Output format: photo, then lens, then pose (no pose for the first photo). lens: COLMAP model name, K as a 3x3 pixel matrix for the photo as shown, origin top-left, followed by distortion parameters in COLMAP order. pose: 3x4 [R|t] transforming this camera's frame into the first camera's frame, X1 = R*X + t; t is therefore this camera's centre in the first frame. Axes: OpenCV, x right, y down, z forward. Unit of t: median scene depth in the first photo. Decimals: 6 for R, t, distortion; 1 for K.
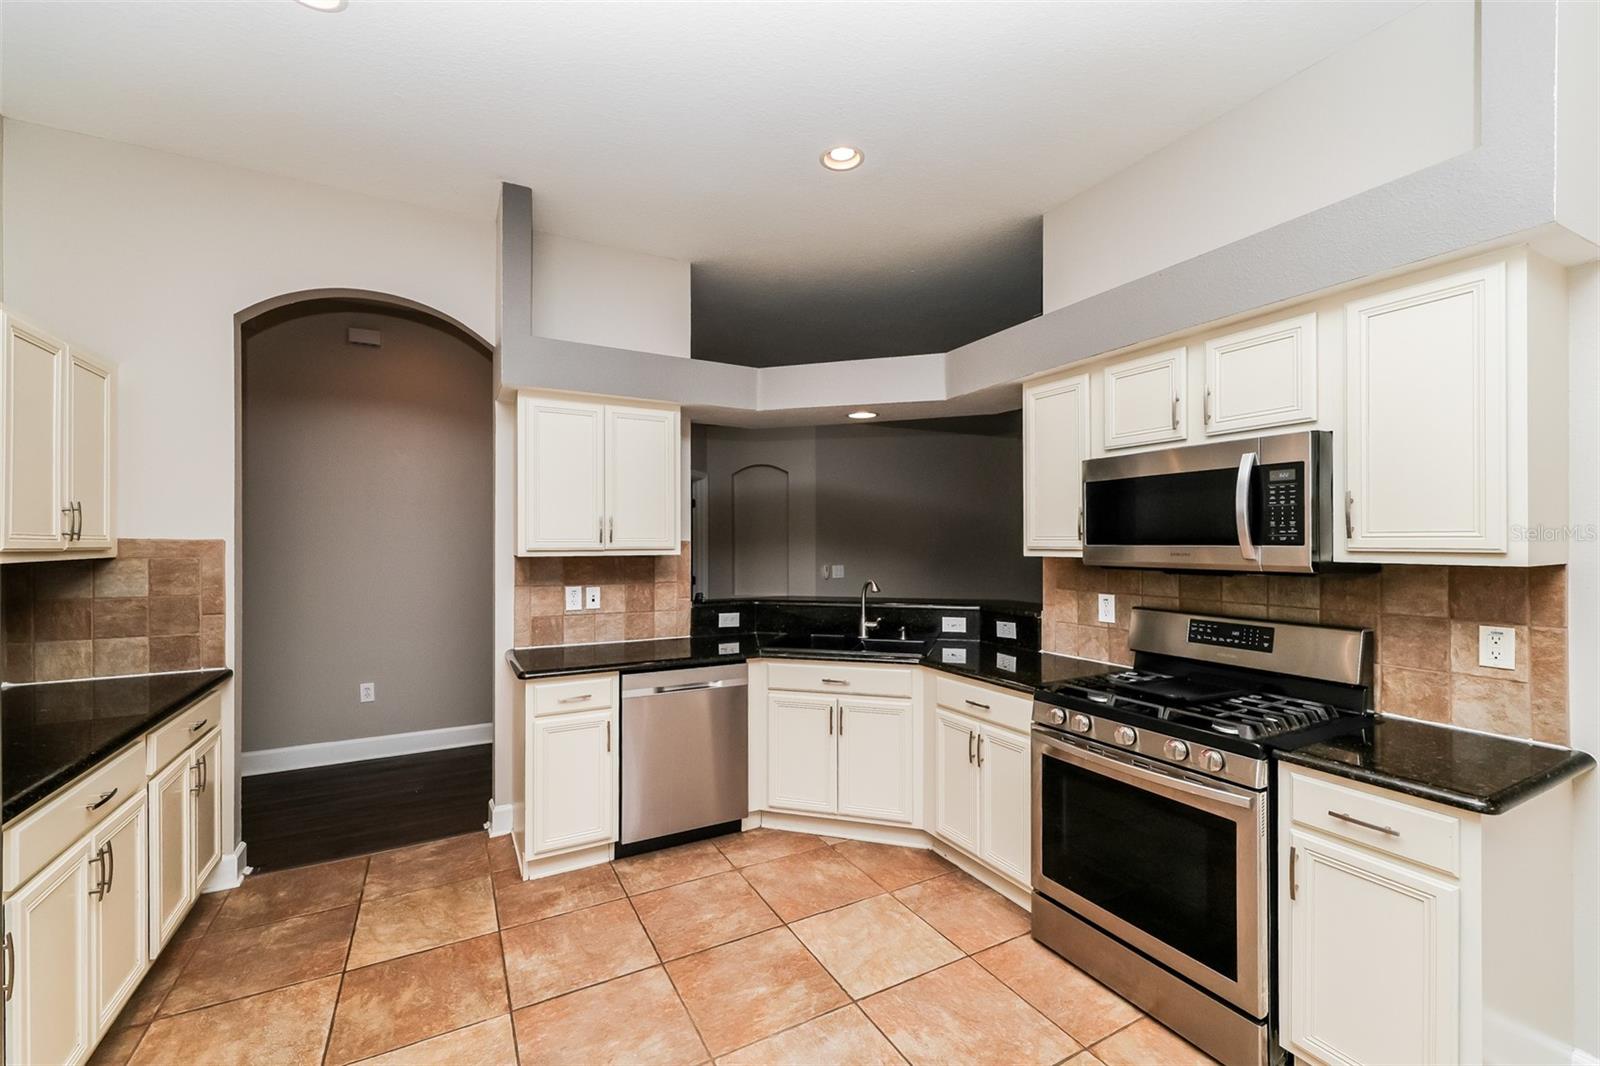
lens RADIAL K [[654.2, 0, 795.9], [0, 654.2, 536.6], [0, 0, 1]] dist [0.004492, 0.000343]
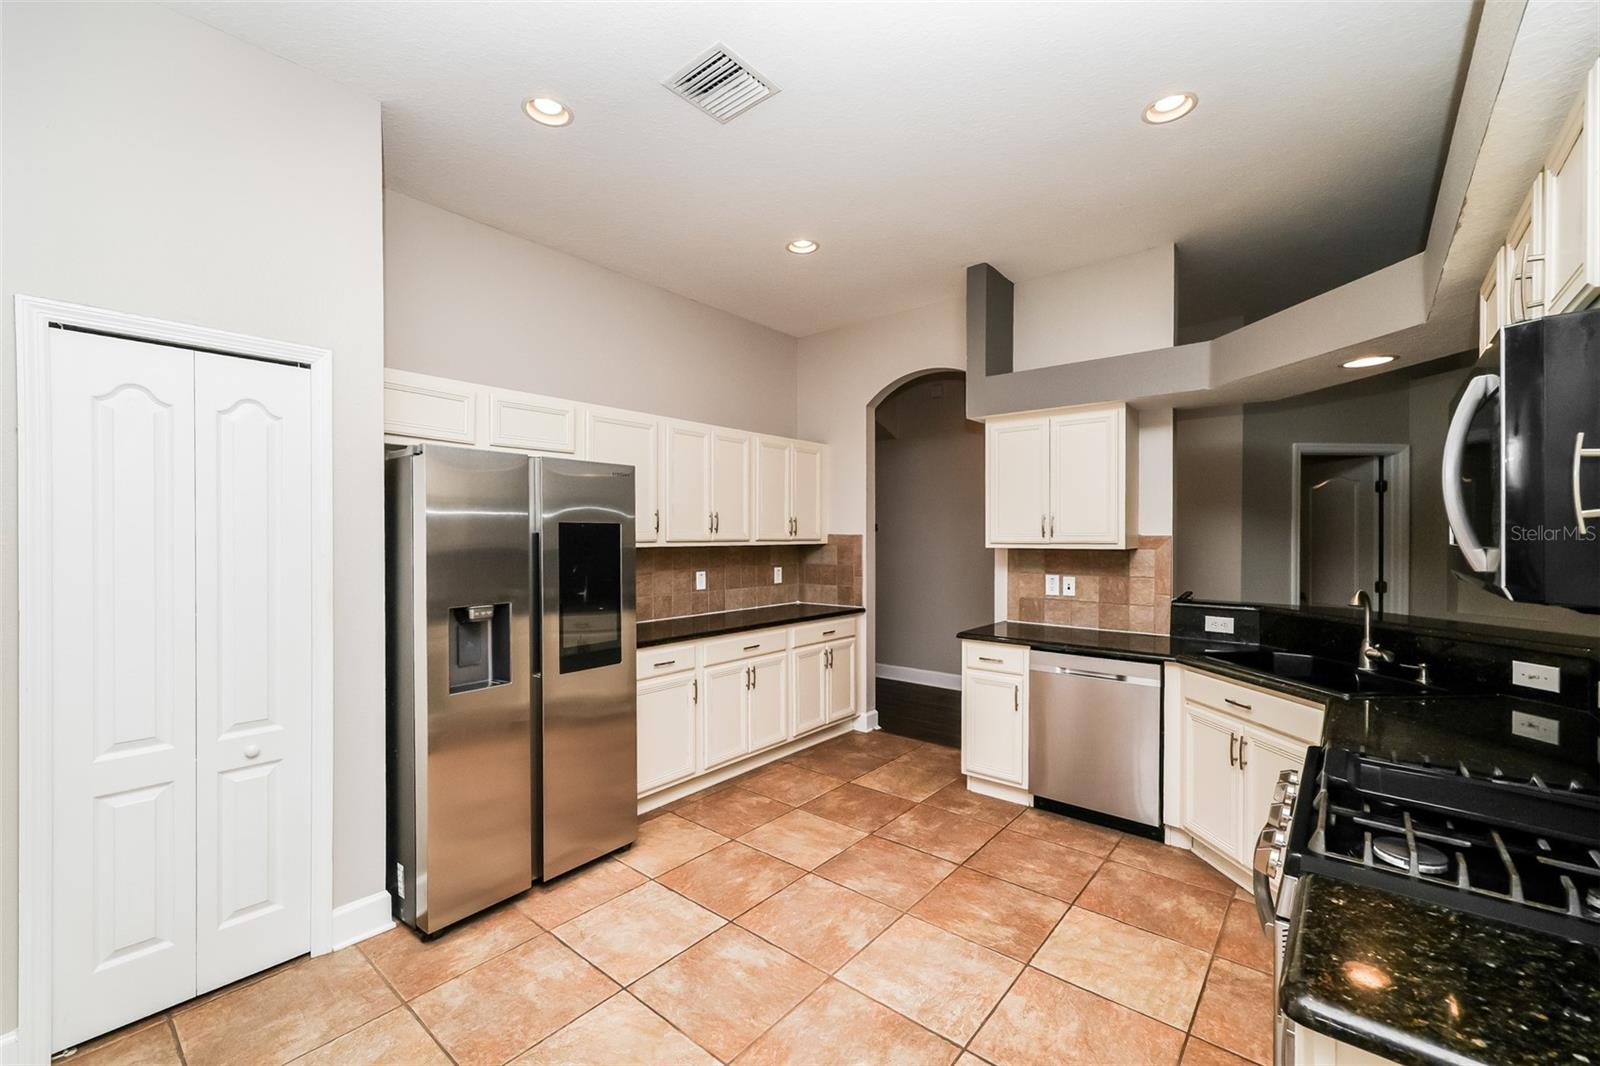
lens RADIAL K [[654.2, 0, 796.4], [0, 654.2, 537.4], [0, 0, 1]] dist [0.004492, 0.000343]
pose [[0.365978, 0.005070, -0.930610, 0.690176], [0.008319, 0.999927, 0.008719, -0.004408], [0.930586, -0.010932, 0.365909, 0.188300]]
